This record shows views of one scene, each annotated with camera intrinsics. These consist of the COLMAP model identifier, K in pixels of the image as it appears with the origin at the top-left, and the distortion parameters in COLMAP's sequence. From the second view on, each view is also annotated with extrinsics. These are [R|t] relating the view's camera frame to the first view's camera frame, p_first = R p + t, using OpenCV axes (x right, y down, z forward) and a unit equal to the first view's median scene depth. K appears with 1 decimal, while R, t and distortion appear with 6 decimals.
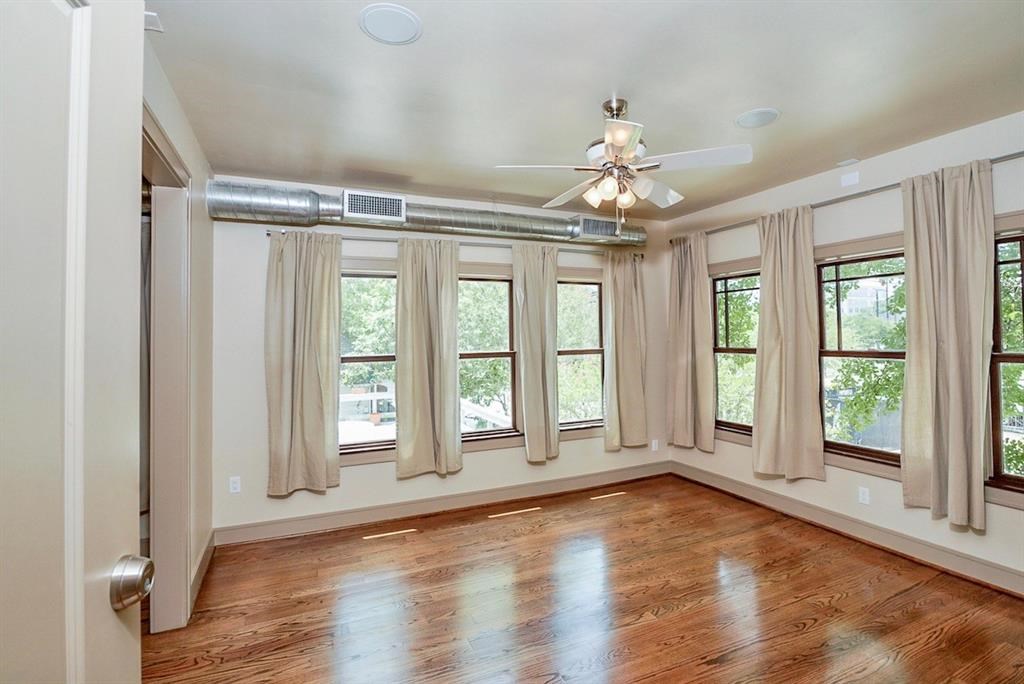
lens RADIAL K [[493.4, 0, 511.1], [0, 493.4, 332.7], [0, 0, 1]] dist [-0.014117, -0.000332]
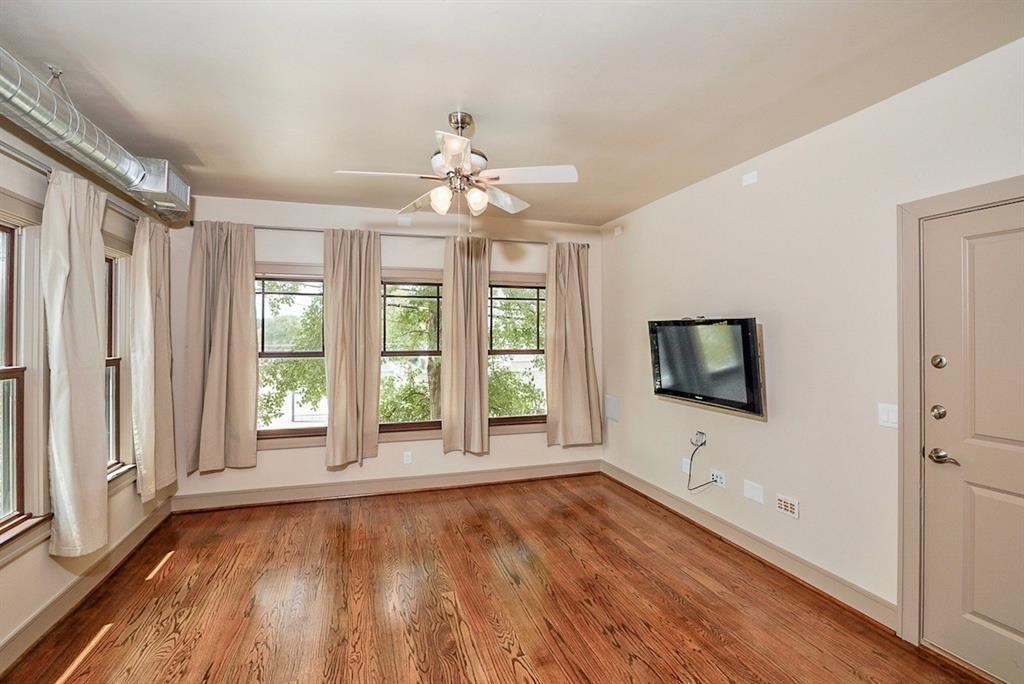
lens RADIAL K [[493.4, 0, 511.1], [0, 493.4, 332.7], [0, 0, 1]] dist [-0.014117, -0.000332]
pose [[0.110321, 0.026014, 0.993556, -0.450317], [-0.001918, 0.999661, -0.025961, 0.017055], [-0.993894, 0.000959, 0.110333, 0.420934]]
